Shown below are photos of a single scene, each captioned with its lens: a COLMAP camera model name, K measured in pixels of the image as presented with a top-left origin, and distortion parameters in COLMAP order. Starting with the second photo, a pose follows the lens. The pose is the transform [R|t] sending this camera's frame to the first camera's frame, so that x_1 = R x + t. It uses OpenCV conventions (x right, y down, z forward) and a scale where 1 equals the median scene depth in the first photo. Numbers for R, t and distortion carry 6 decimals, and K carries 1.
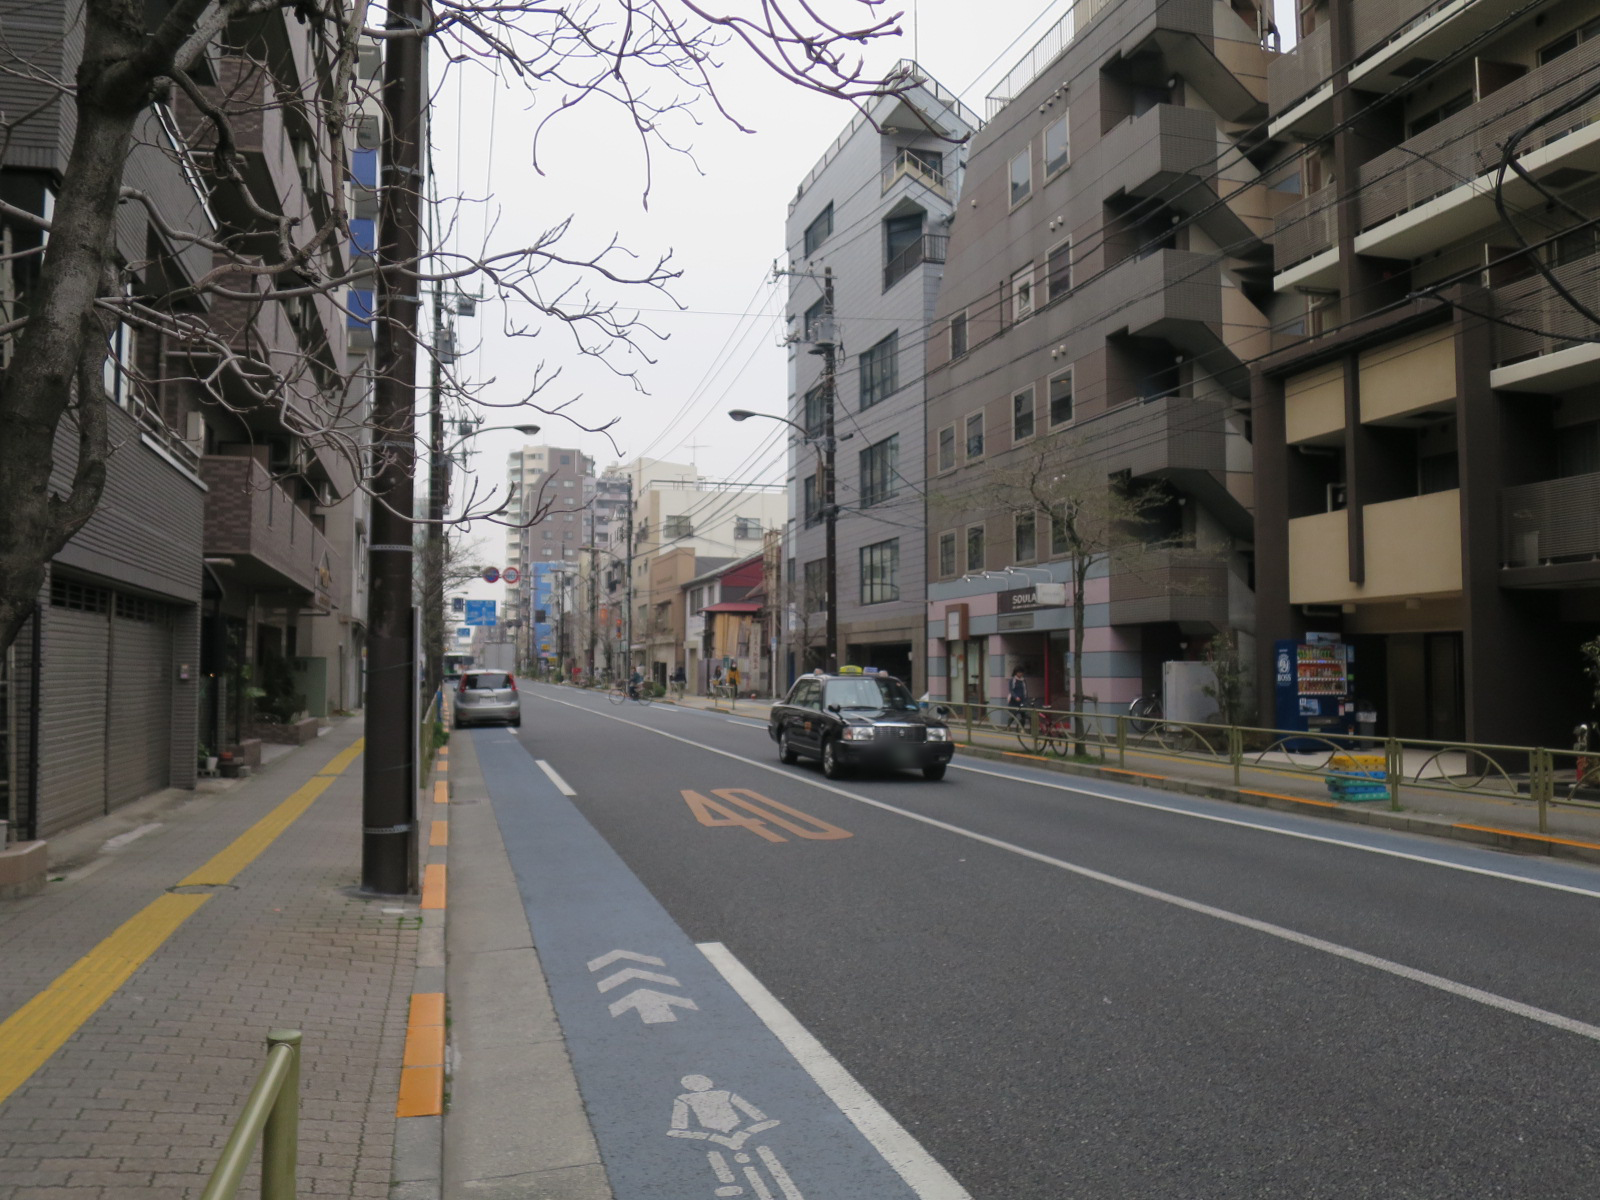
lens RADIAL K [[1289.8, 0, 800.0], [0, 1289.8, 600.0], [0, 0, 1]] dist [0.000710, 0.000357]
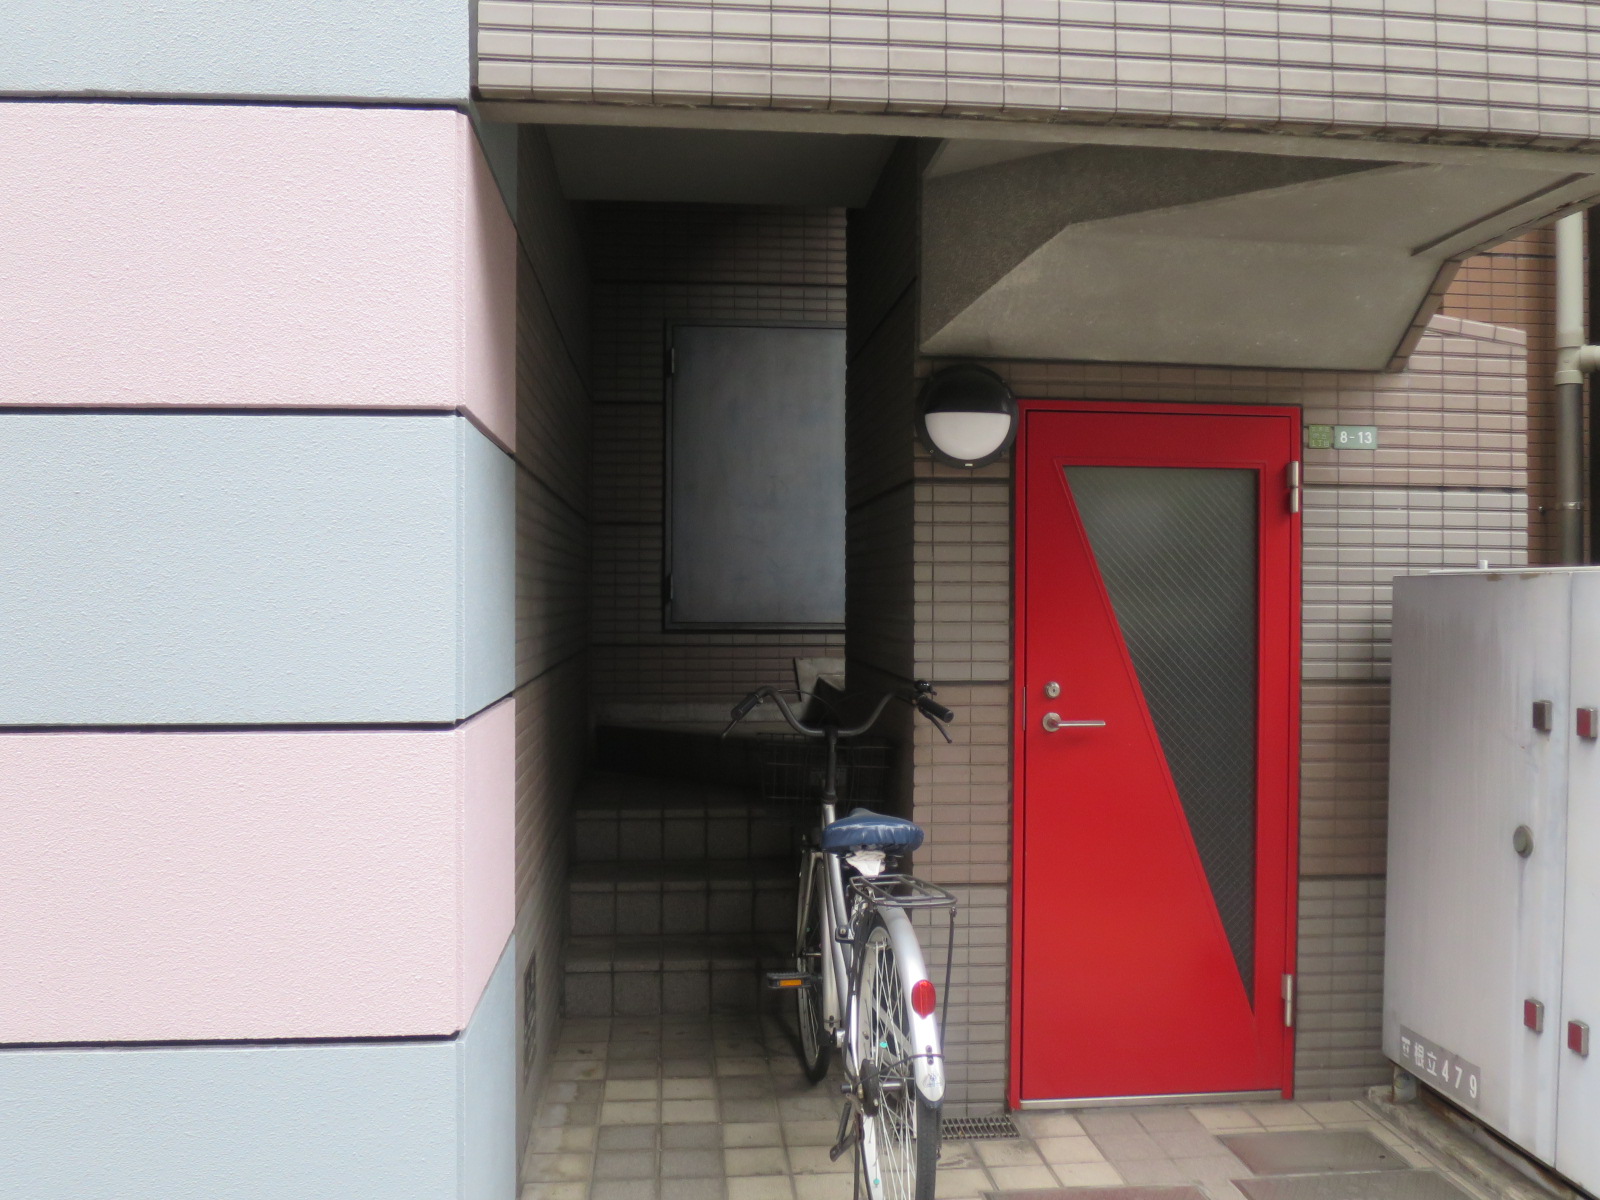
lens RADIAL K [[1289.8, 0, 800.0], [0, 1289.8, 600.0], [0, 0, 1]] dist [0.000710, 0.000357]
pose [[0.173333, -0.007396, 0.984835, 0.122613], [-0.062929, 0.997845, 0.018569, 0.037421], [-0.982851, -0.065193, 0.172494, 0.734075]]
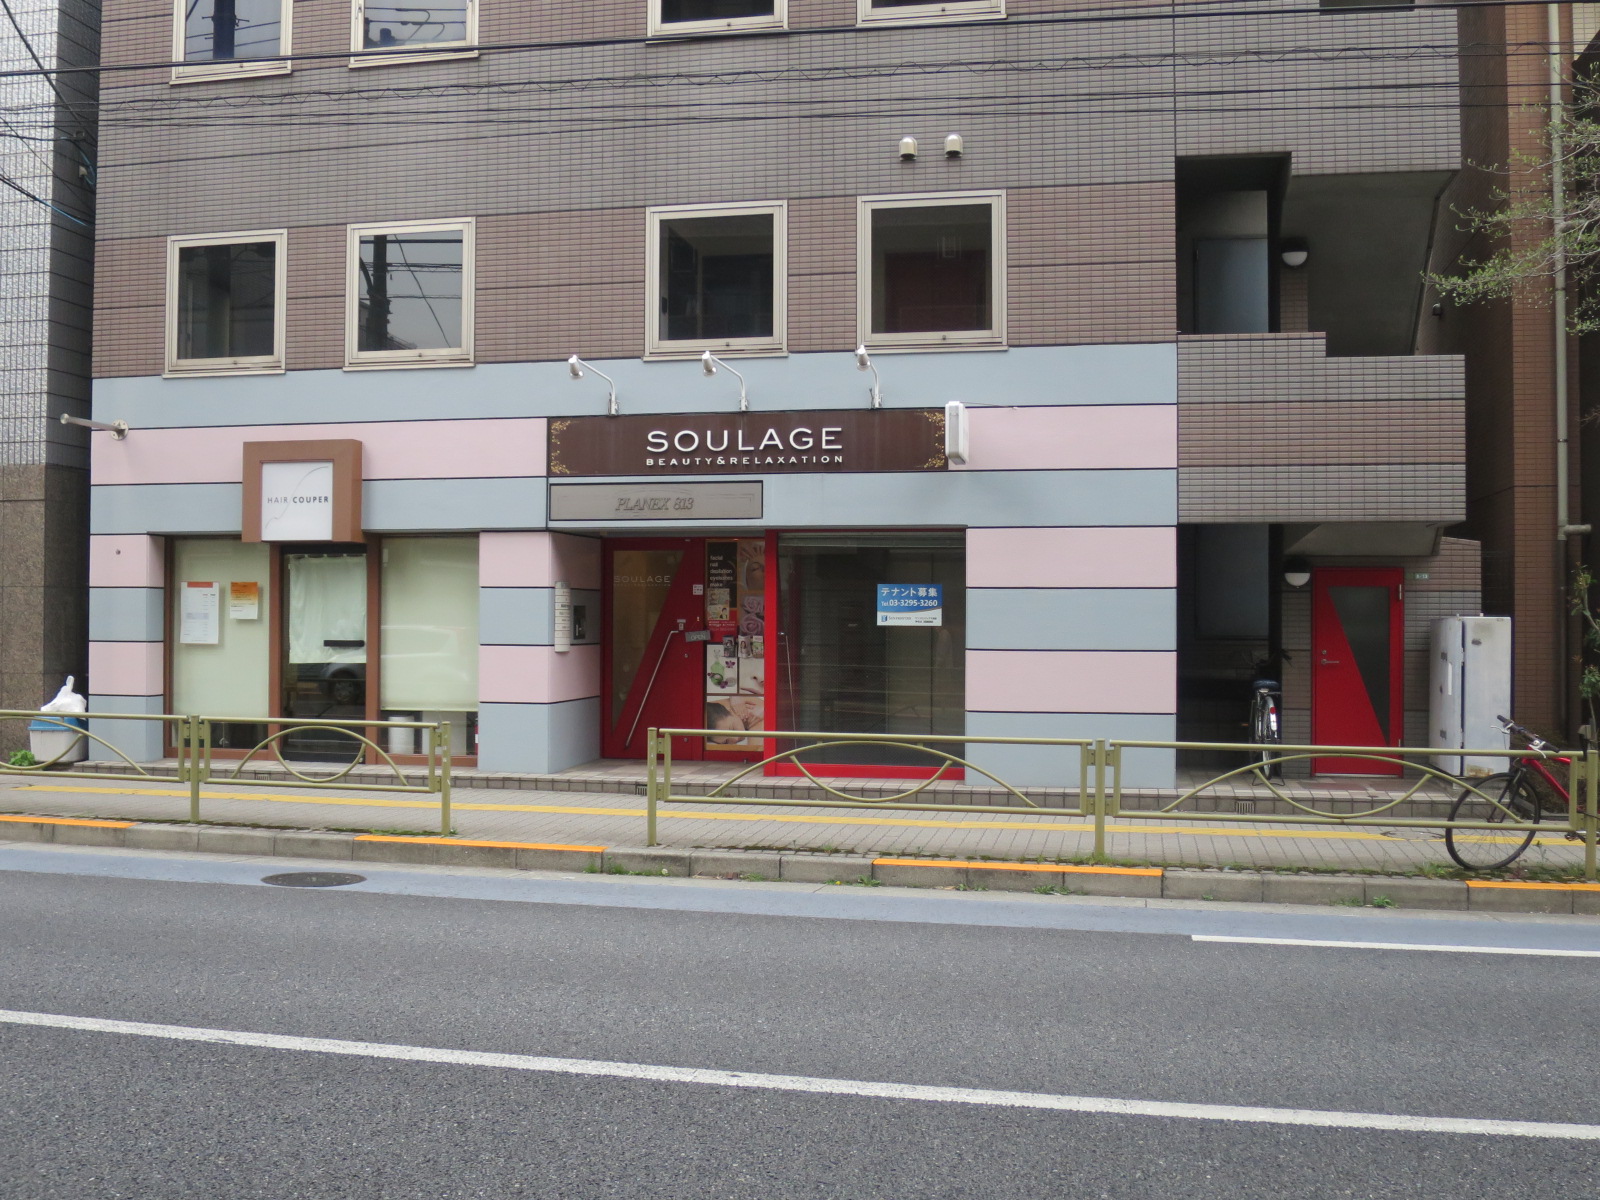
lens RADIAL K [[1568.3, 0, 800.0], [0, 1568.3, 600.0], [0, 0, 1]] dist [-0.109460, 0.003636]
pose [[0.458089, 0.009482, 0.888856, -0.194502], [-0.055088, 0.998324, 0.017741, 0.031685], [-0.887198, -0.057092, 0.457844, 0.669699]]
